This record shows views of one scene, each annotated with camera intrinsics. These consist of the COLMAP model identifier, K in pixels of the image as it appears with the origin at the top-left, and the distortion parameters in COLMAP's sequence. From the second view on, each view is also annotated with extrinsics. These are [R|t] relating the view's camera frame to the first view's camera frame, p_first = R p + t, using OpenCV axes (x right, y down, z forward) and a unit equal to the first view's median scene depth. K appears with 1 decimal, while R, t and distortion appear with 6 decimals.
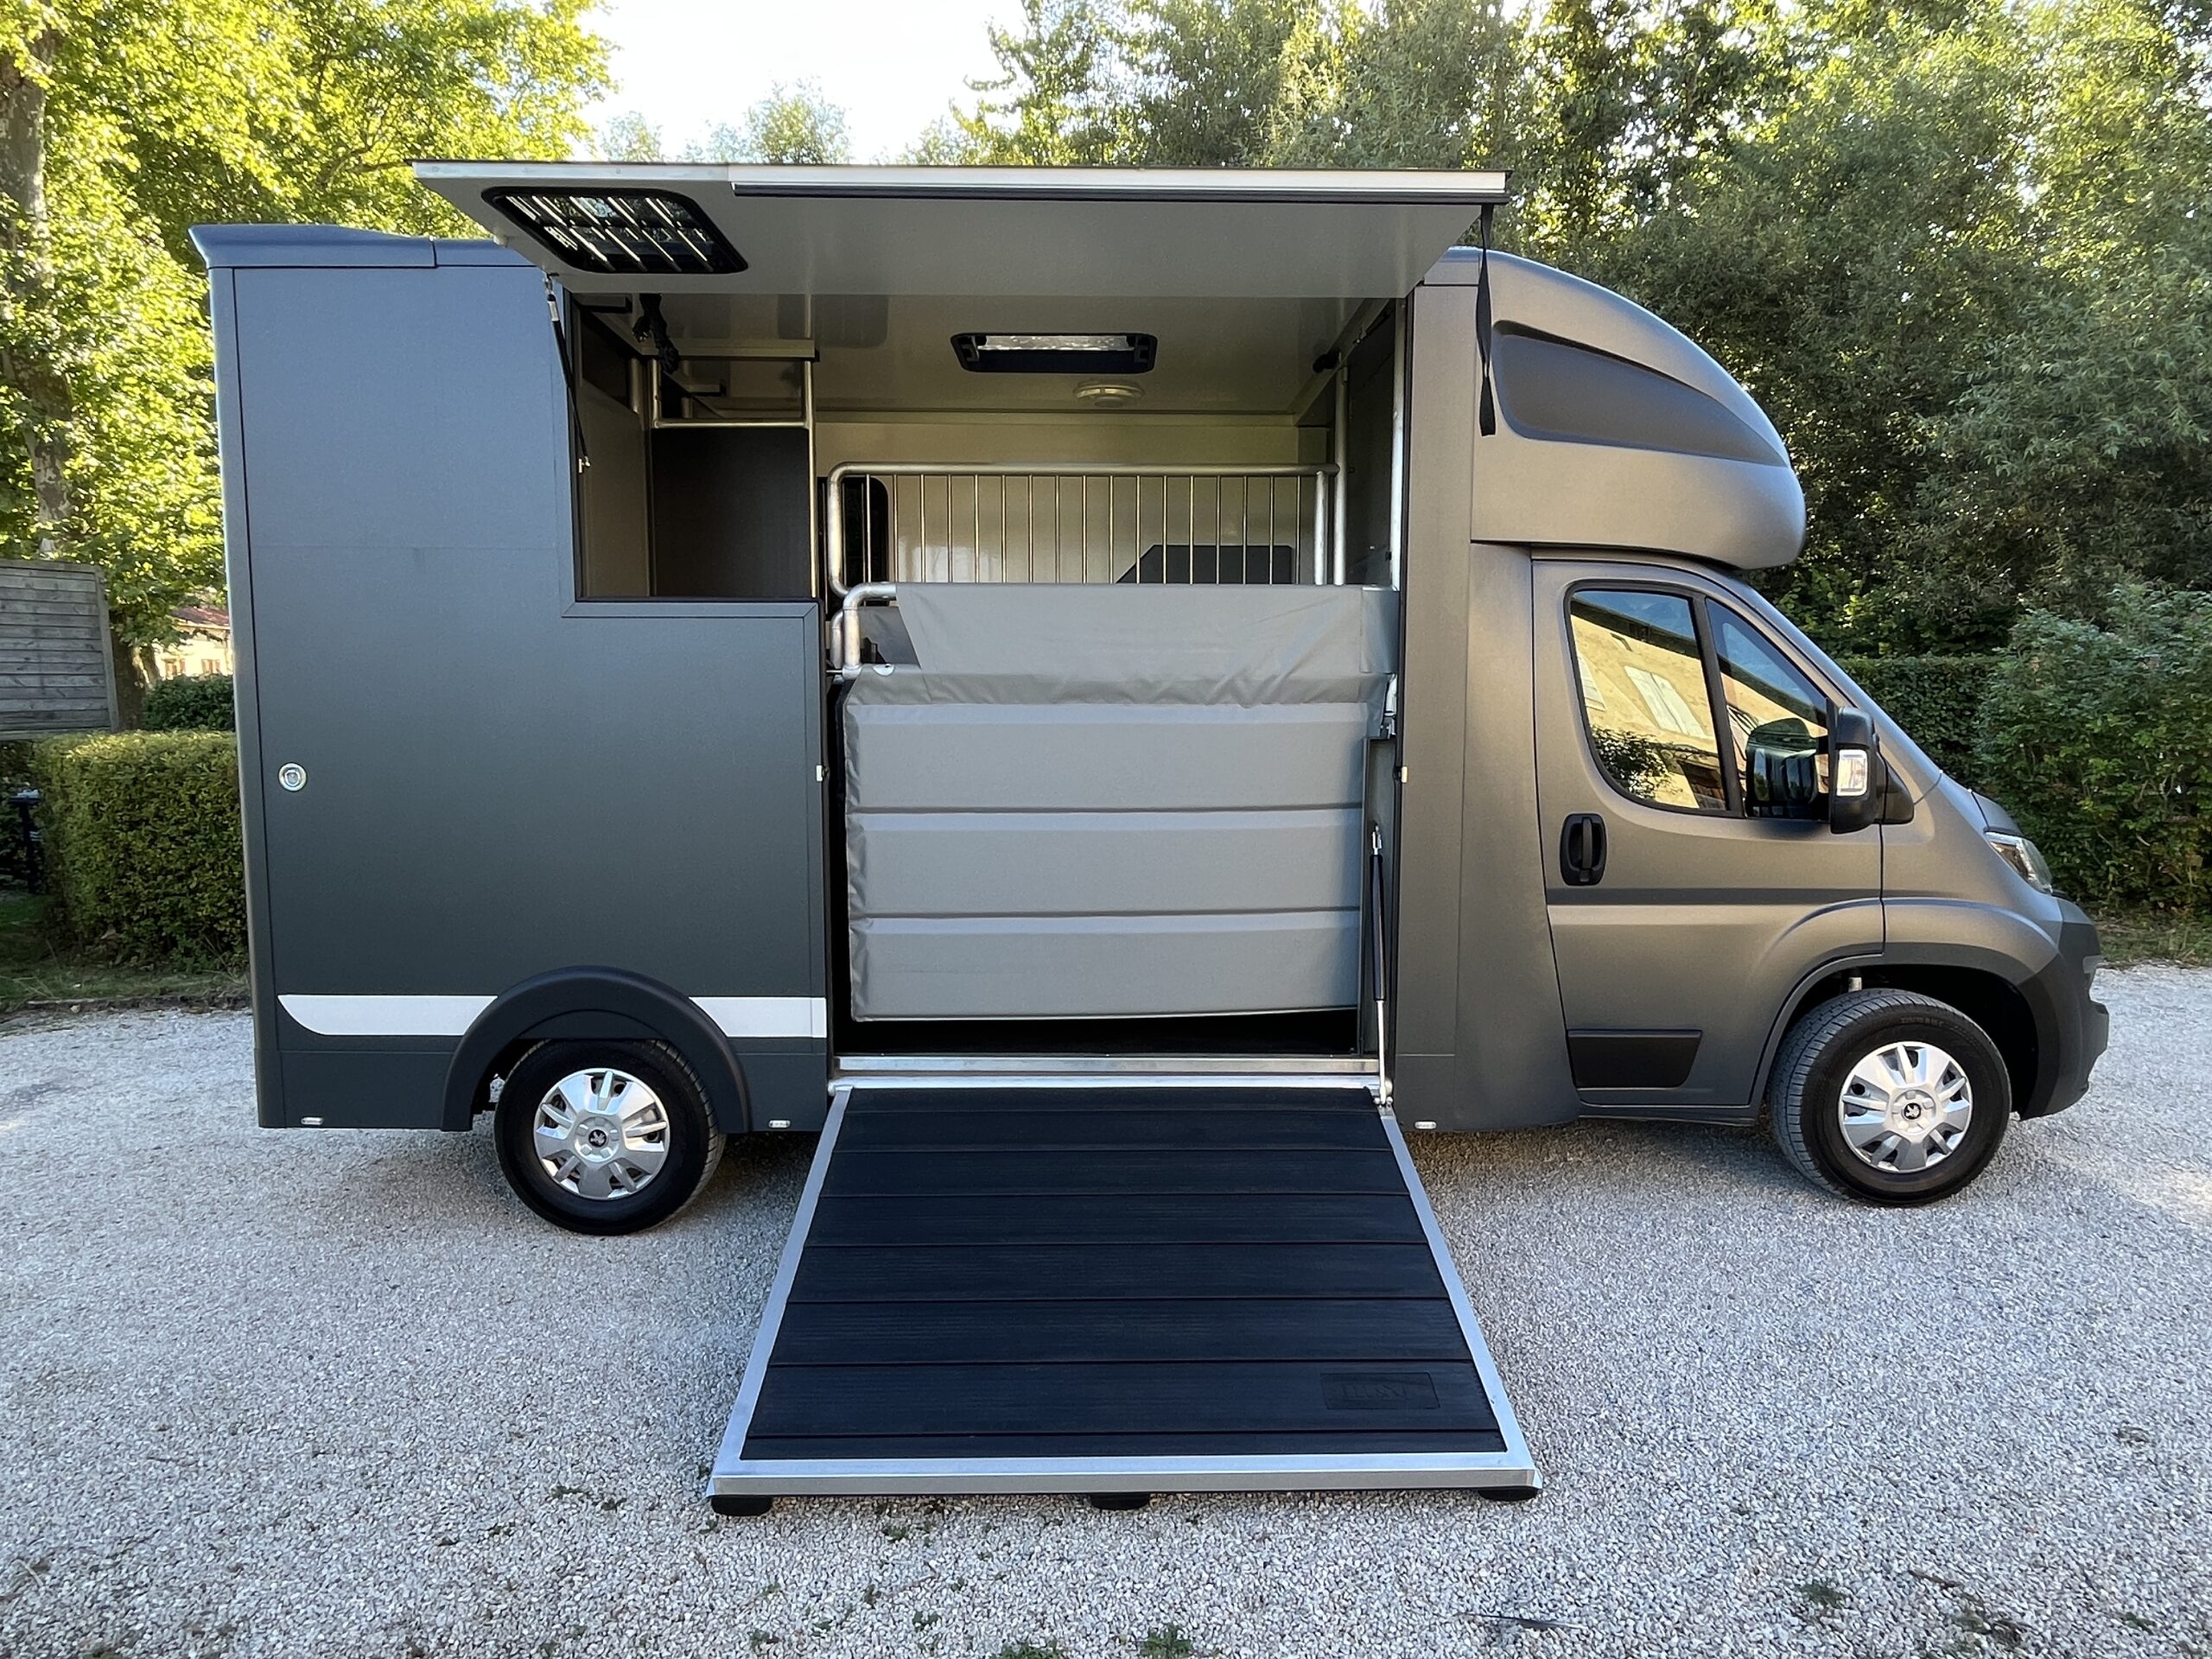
lens RADIAL K [[1290.4, 0, 1106.0], [0, 1290.4, 829.5], [0, 0, 1]] dist [-0.005887, -0.001314]
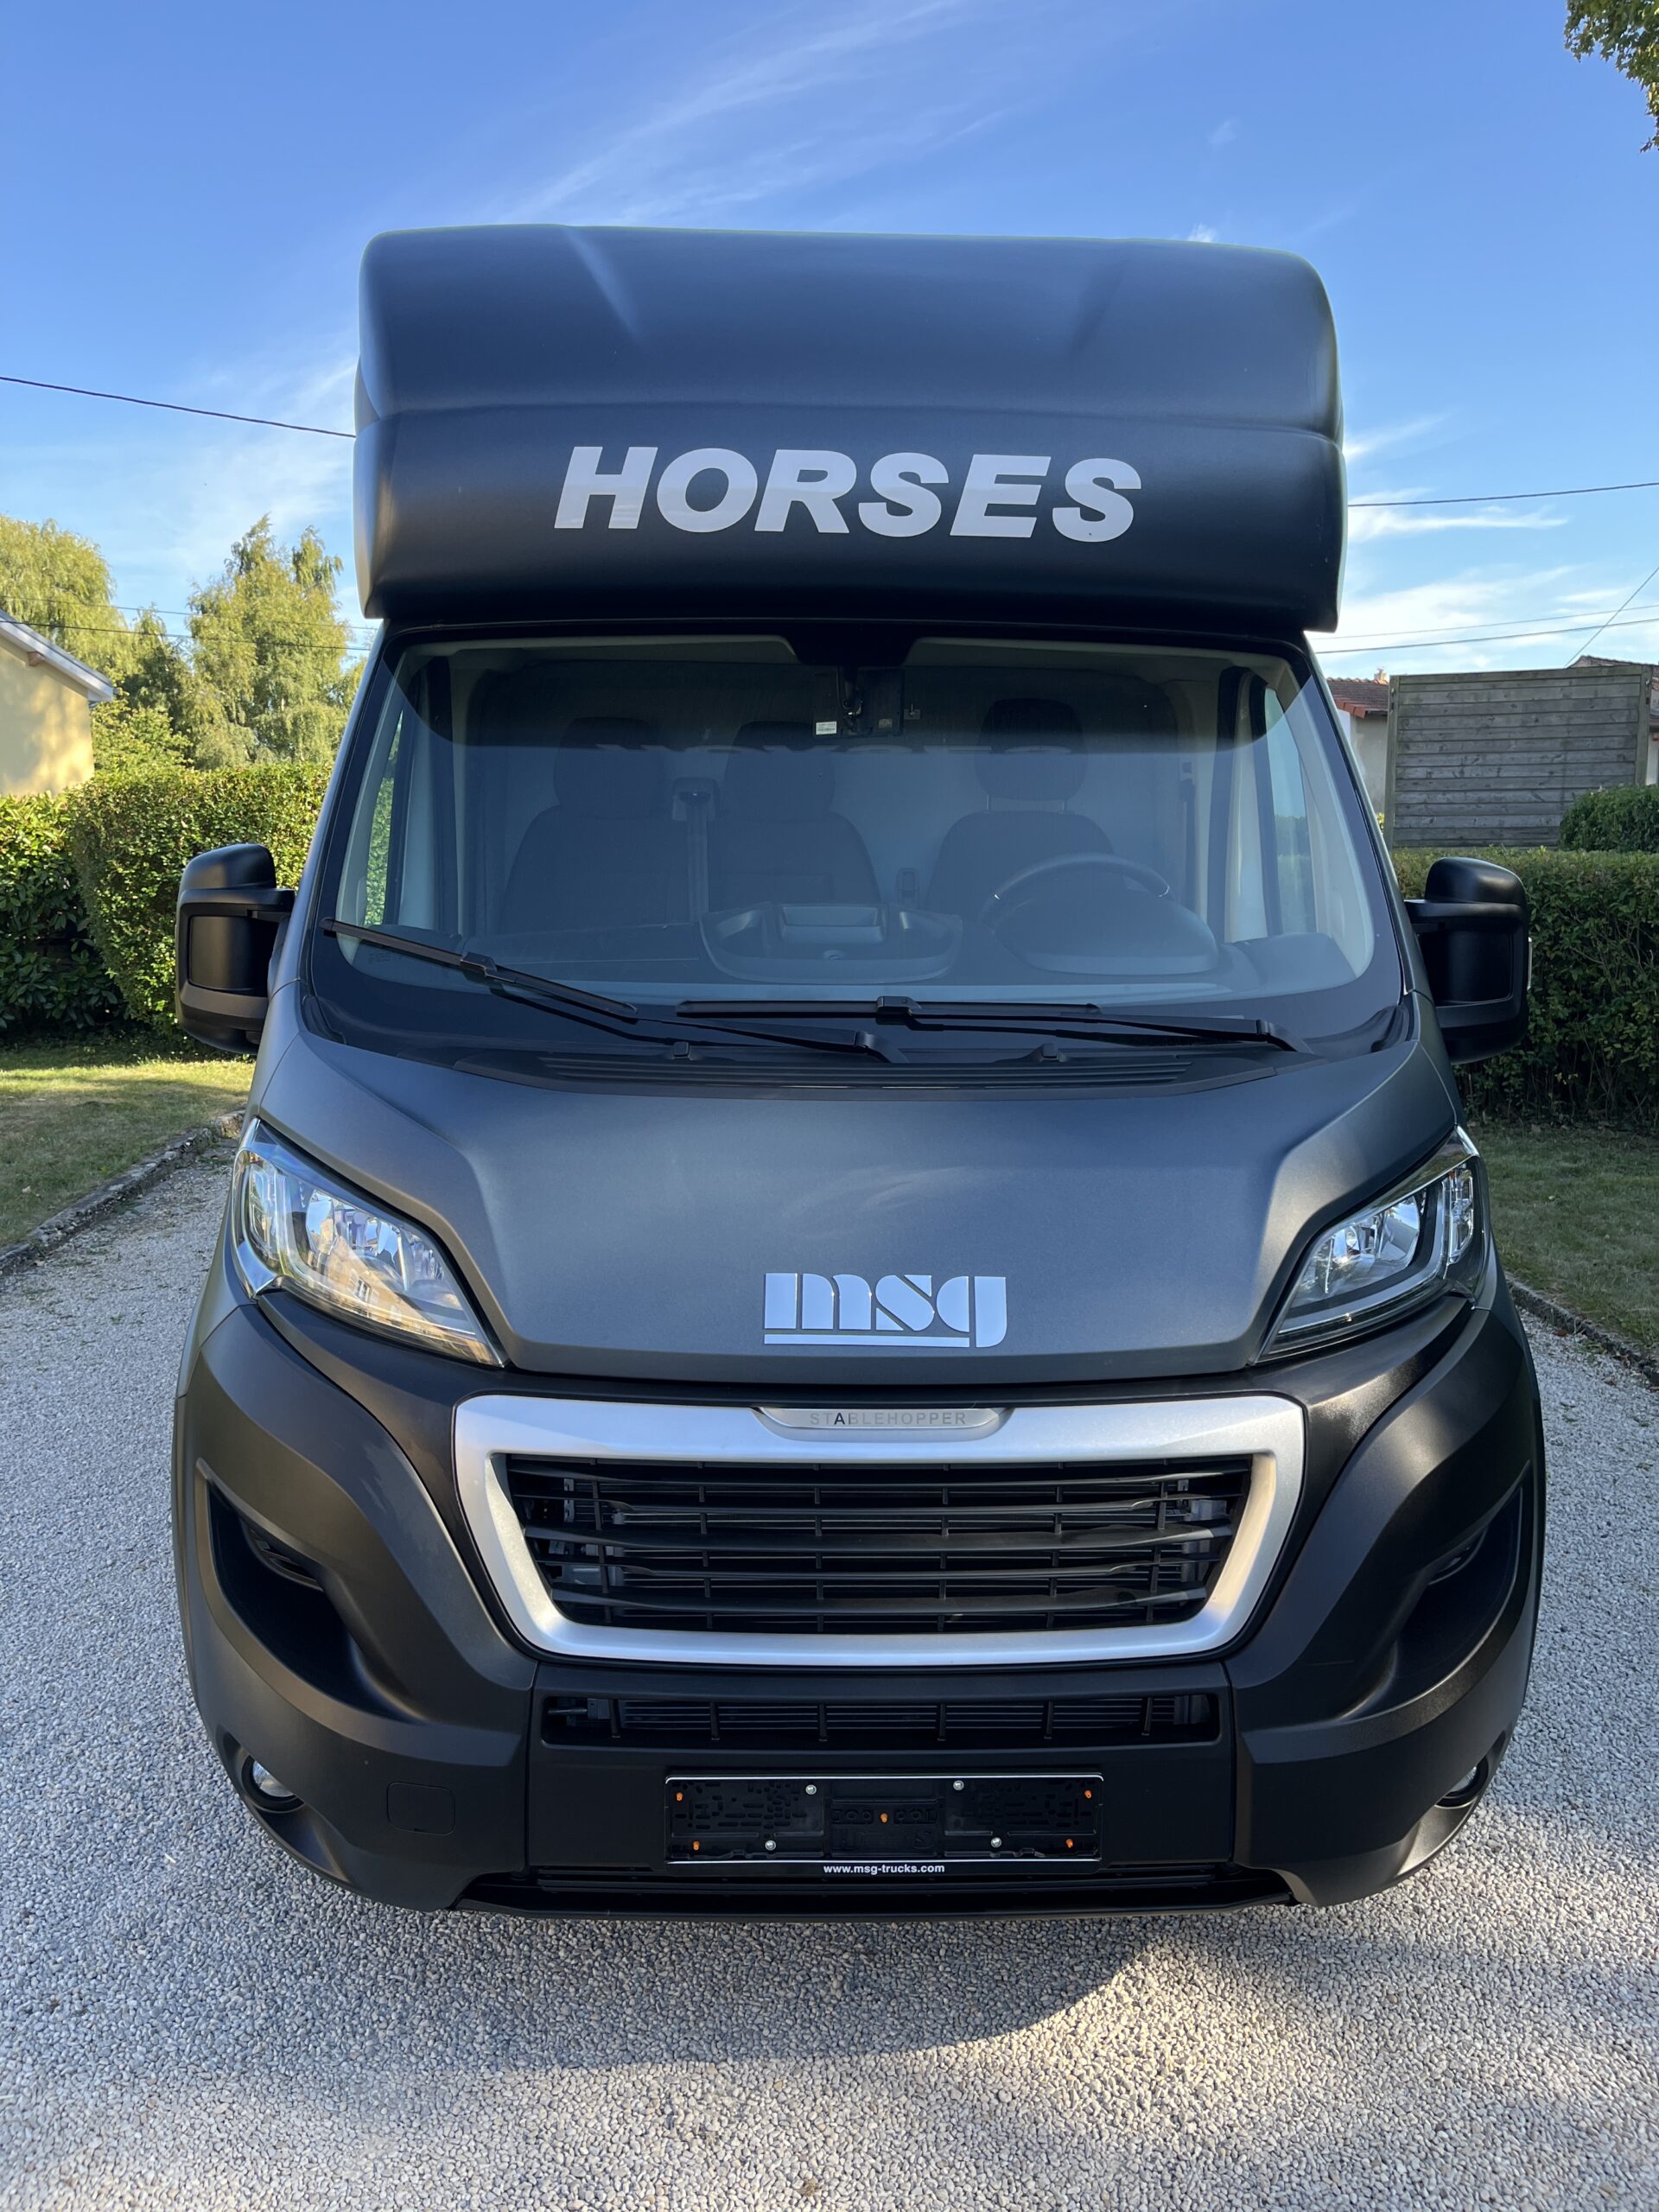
lens RADIAL K [[1670.9, 0, 825.6], [0, 1670.9, 1114.4], [0, 0, 1]] dist [0.054566, -0.071921]
pose [[0.028112, 0.177647, -0.983693, 1.329395], [-0.100821, 0.979567, 0.174020, -0.130508], [0.994507, 0.094284, 0.045448, 1.198303]]
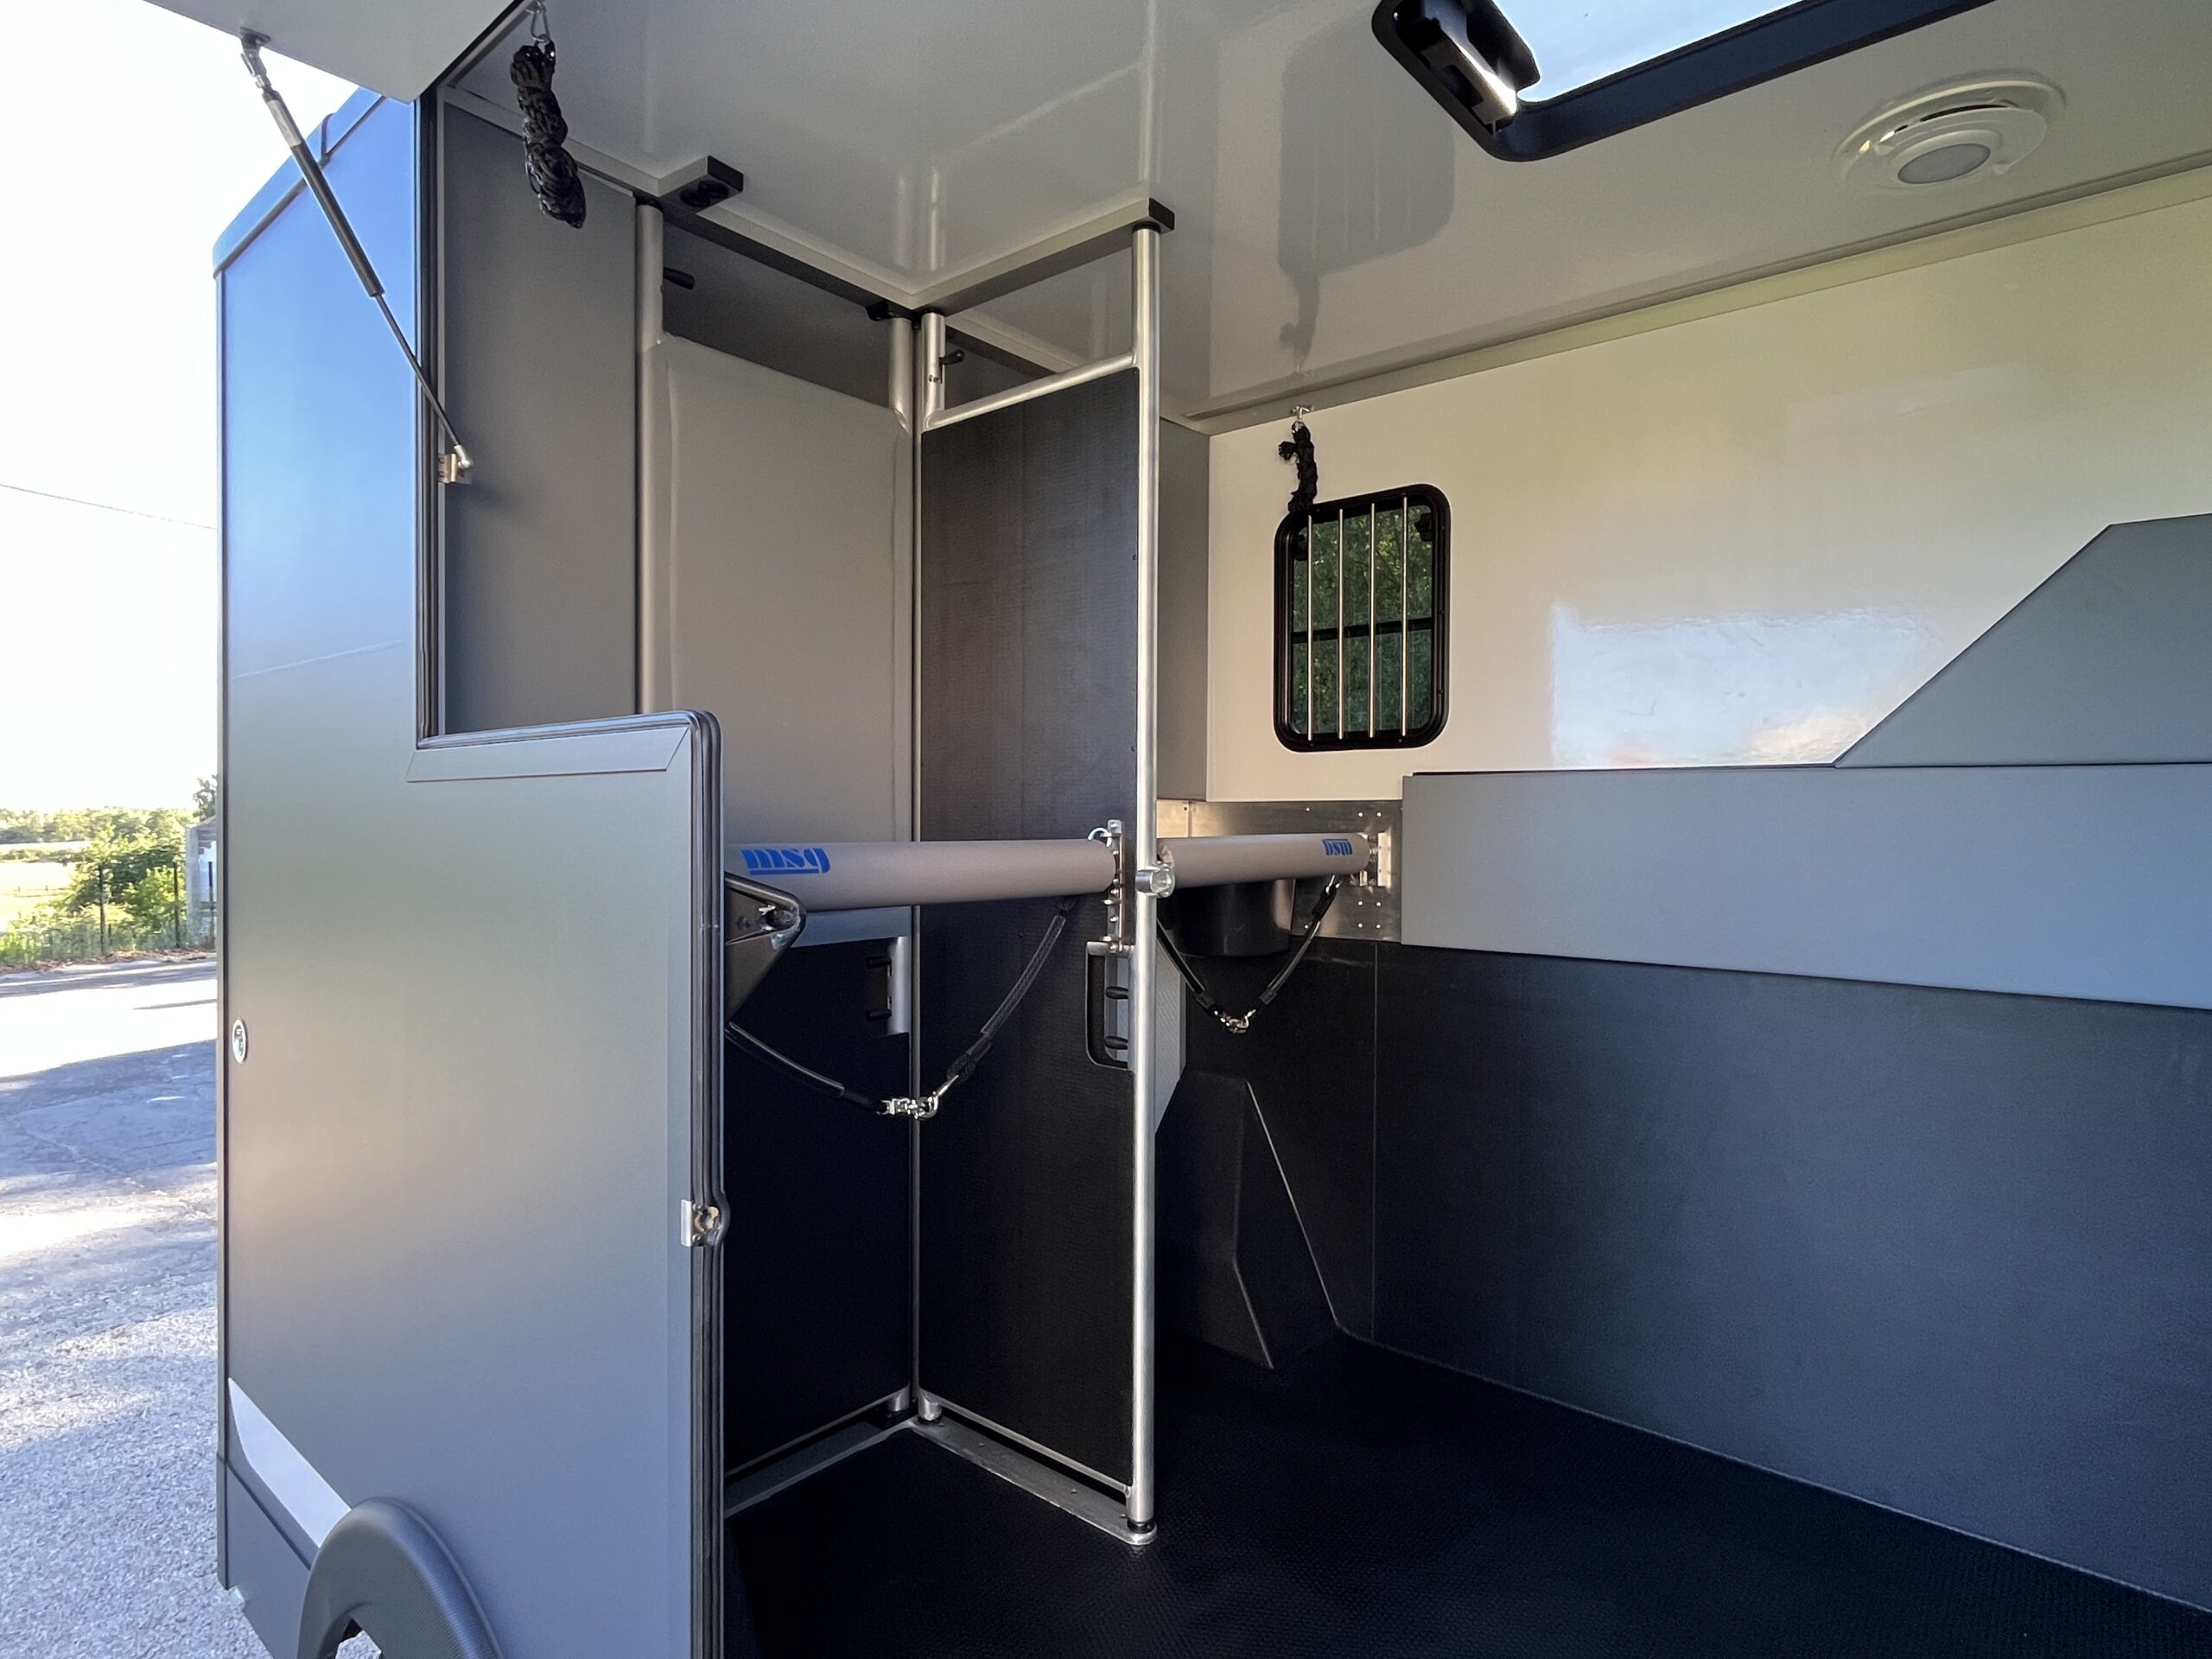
lens RADIAL K [[1188.1, 0, 1106.0], [0, 1188.1, 829.5], [0, 0, 1]] dist [-0.005108, -0.001534]
pose [[0.759063, 0.007999, -0.650968, 0.061921], [-0.065326, 0.995814, -0.063937, -0.129956], [0.647731, 0.091057, 0.756408, 0.803227]]
